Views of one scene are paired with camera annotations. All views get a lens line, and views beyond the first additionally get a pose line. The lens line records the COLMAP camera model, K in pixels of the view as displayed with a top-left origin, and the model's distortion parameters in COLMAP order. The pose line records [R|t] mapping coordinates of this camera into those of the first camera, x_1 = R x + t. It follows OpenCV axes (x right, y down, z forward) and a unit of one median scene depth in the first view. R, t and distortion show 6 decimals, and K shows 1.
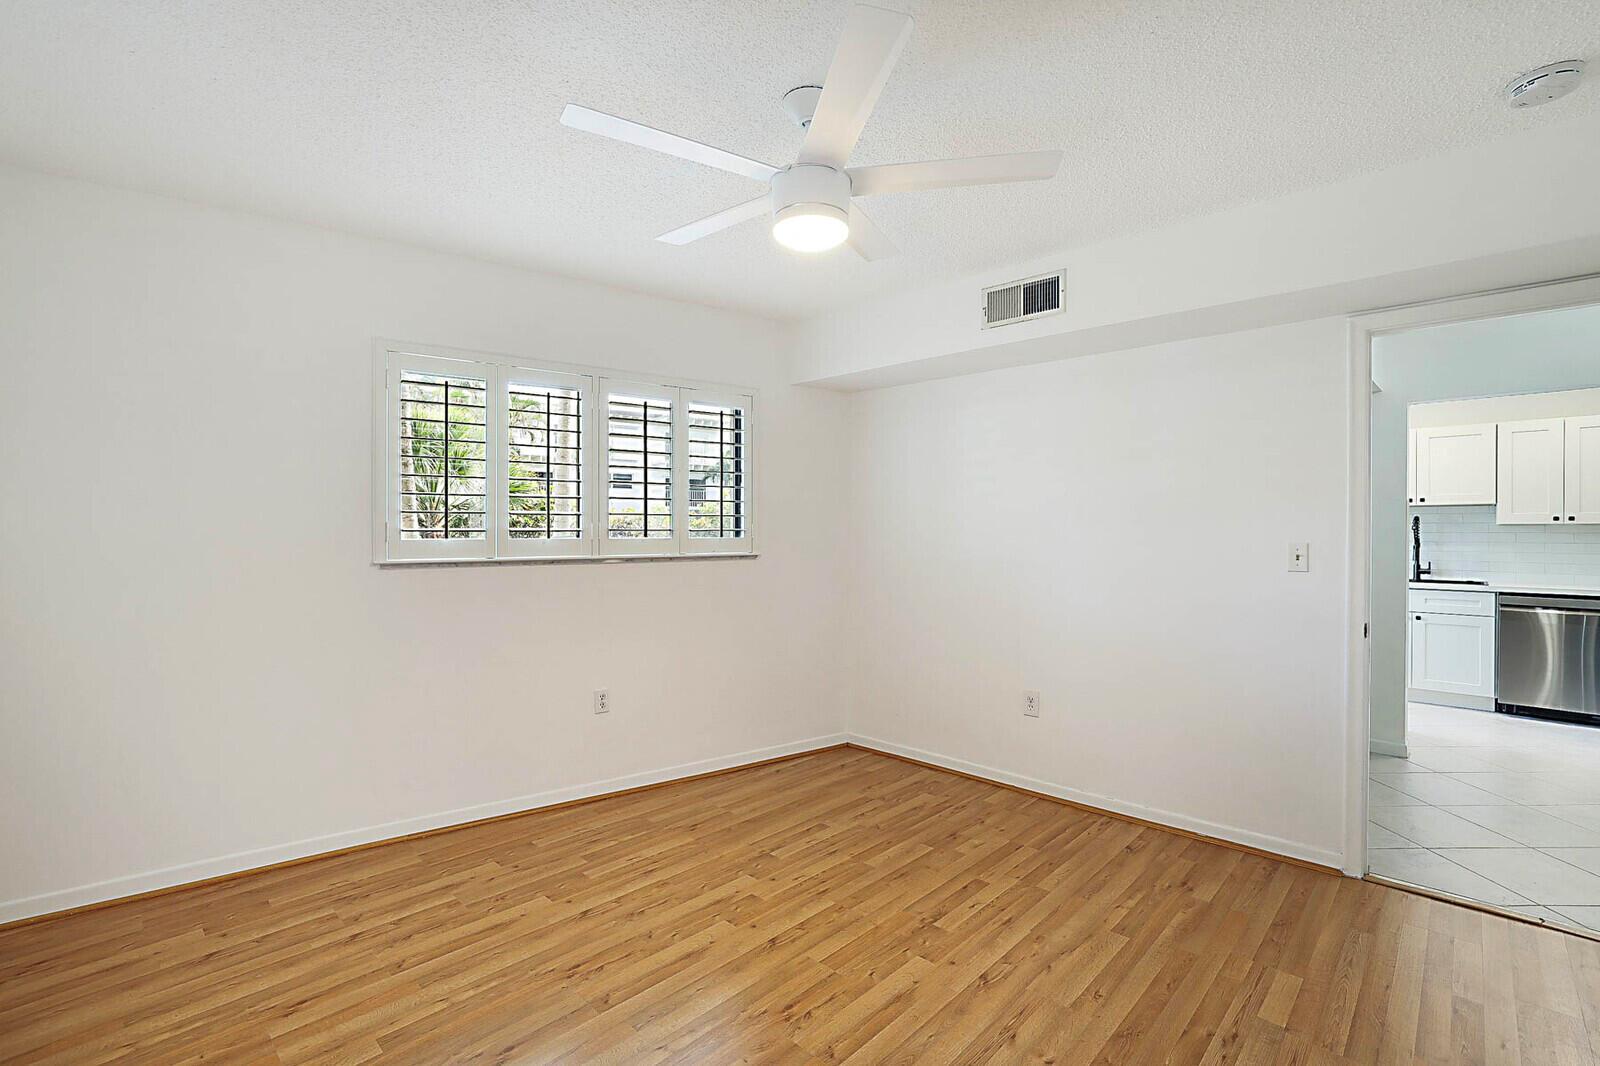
lens RADIAL K [[742.2, 0, 795.6], [0, 742.2, 532.6], [0, 0, 1]] dist [-0.024500, 0.002533]
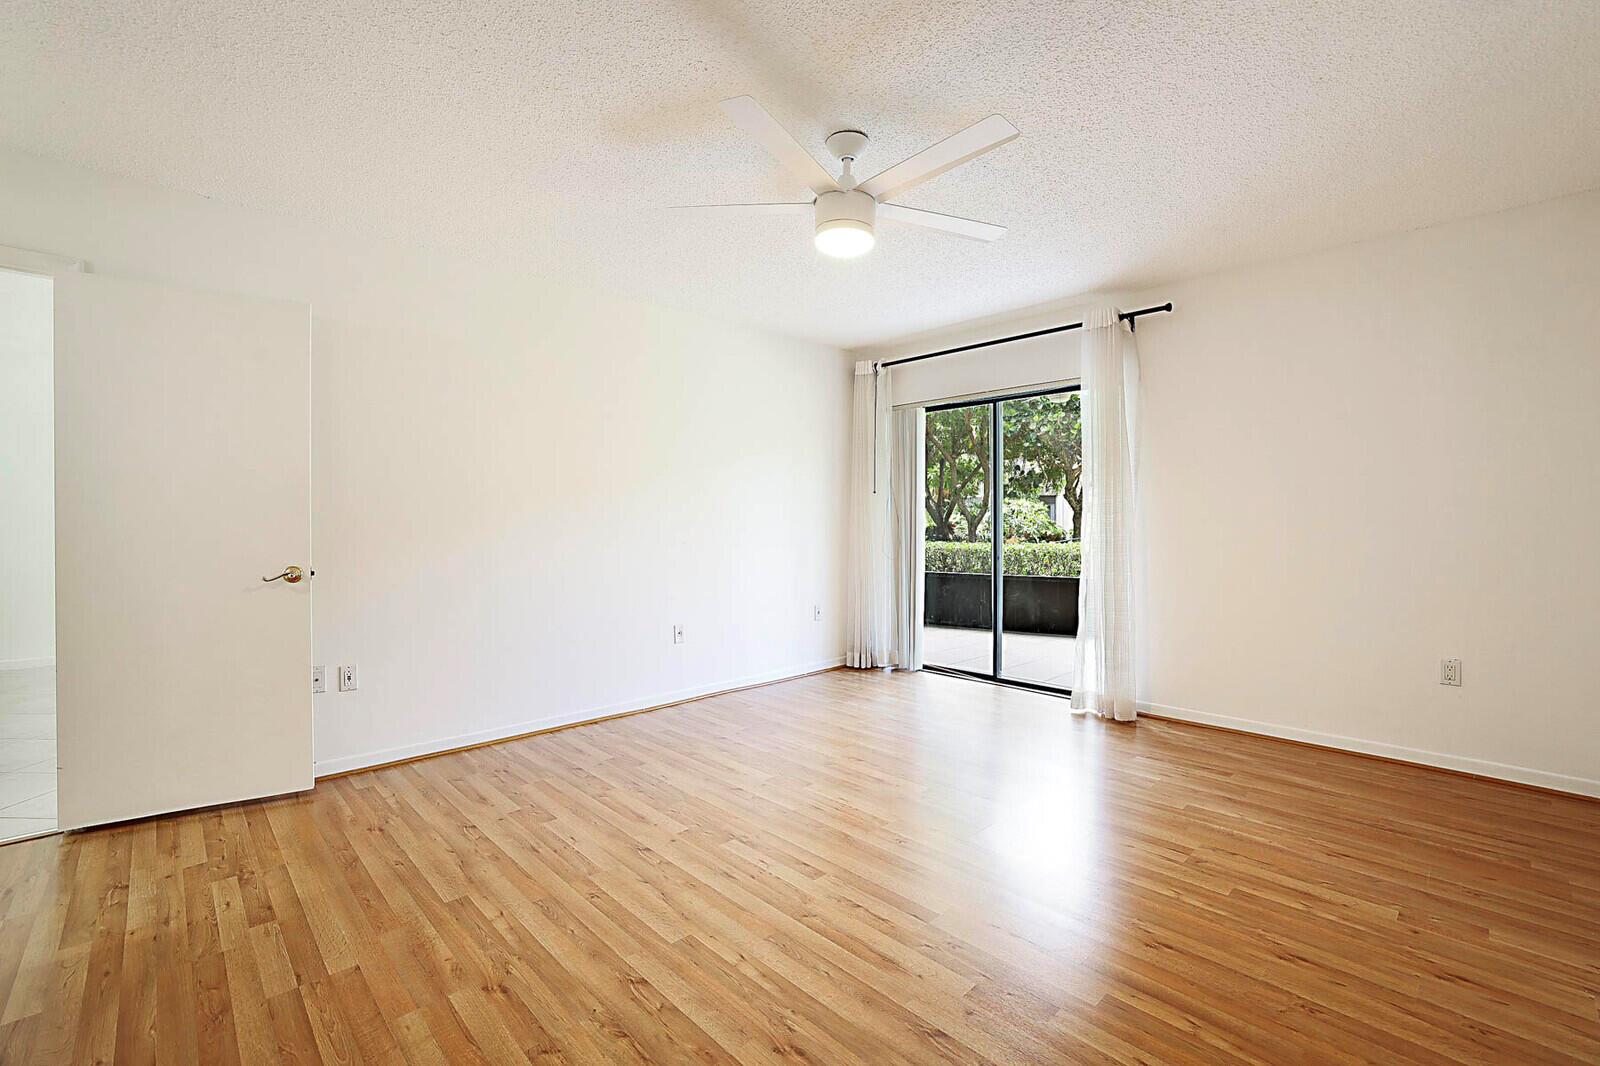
lens RADIAL K [[700.8, 0, 801.6], [0, 700.8, 530.8], [0, 0, 1]] dist [-0.001377, -0.000134]
pose [[-0.066804, 0.009074, -0.997725, 1.064081], [-0.003750, 0.999949, 0.009346, 0.046599], [0.997759, 0.004366, -0.066767, 1.216611]]
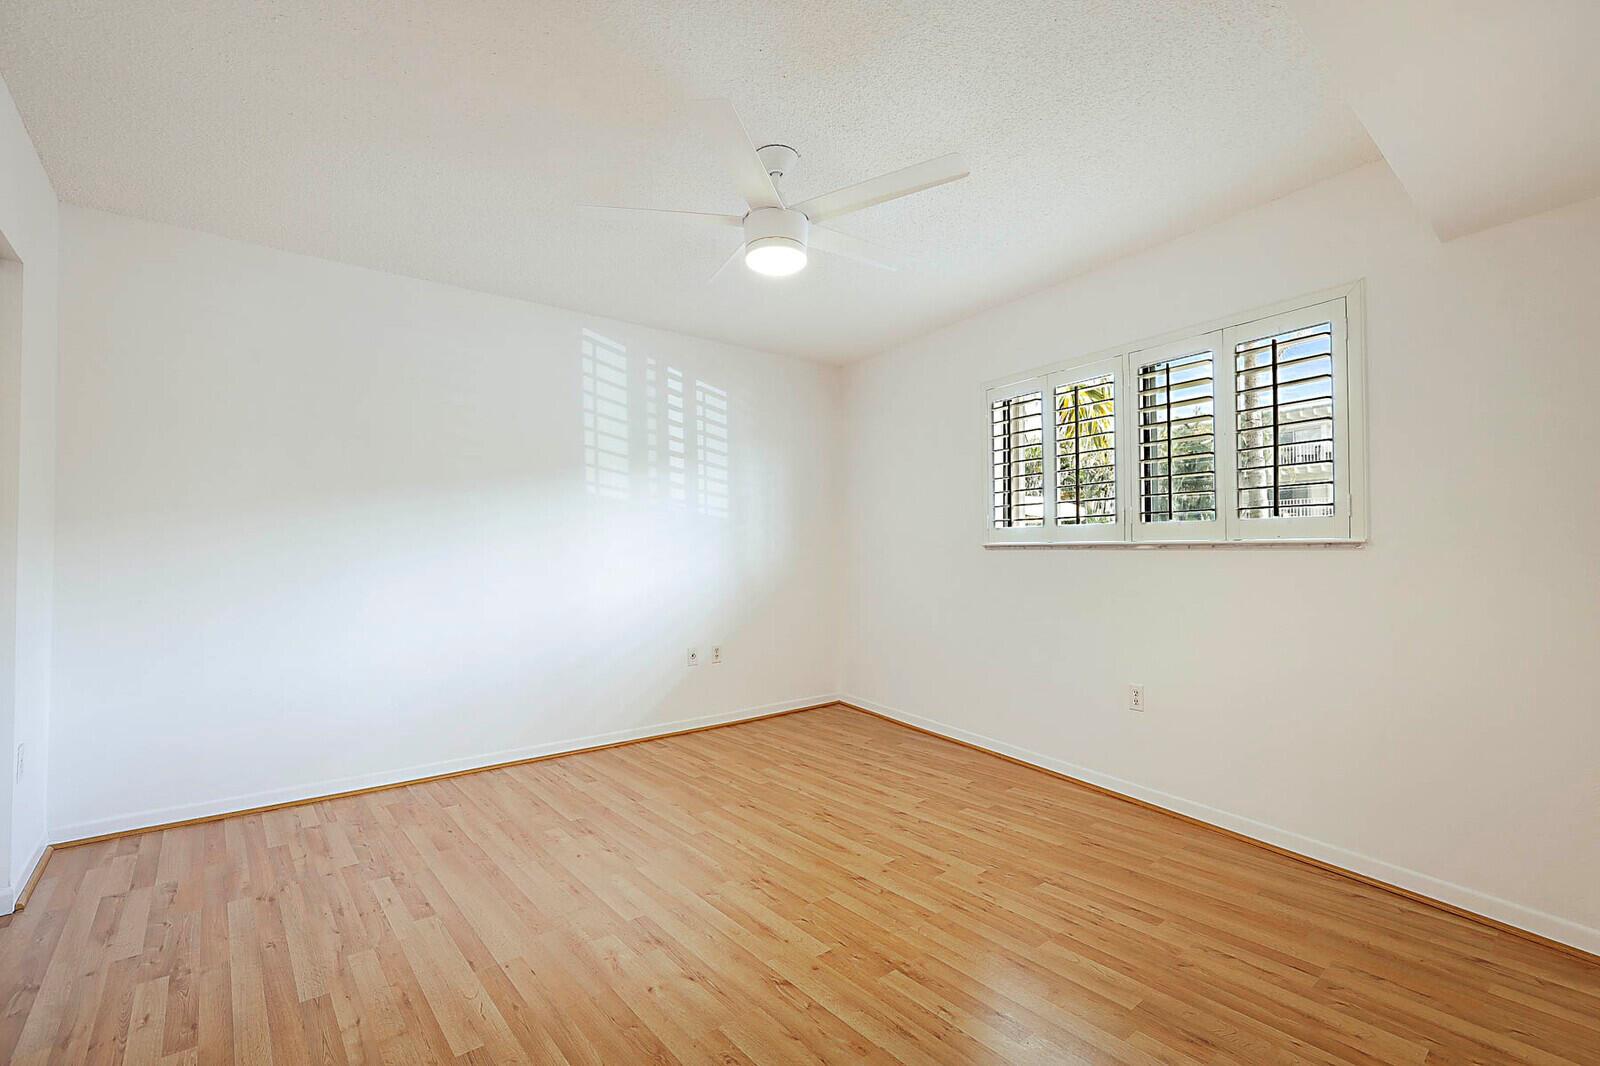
lens RADIAL K [[742.2, 0, 795.2], [0, 742.2, 535.1], [0, 0, 1]] dist [-0.024500, 0.002533]
pose [[-0.135954, -0.024553, -0.990411, 0.843156], [-0.007002, 0.999692, -0.023822, 0.057237], [0.990690, 0.003697, -0.136084, 0.822775]]
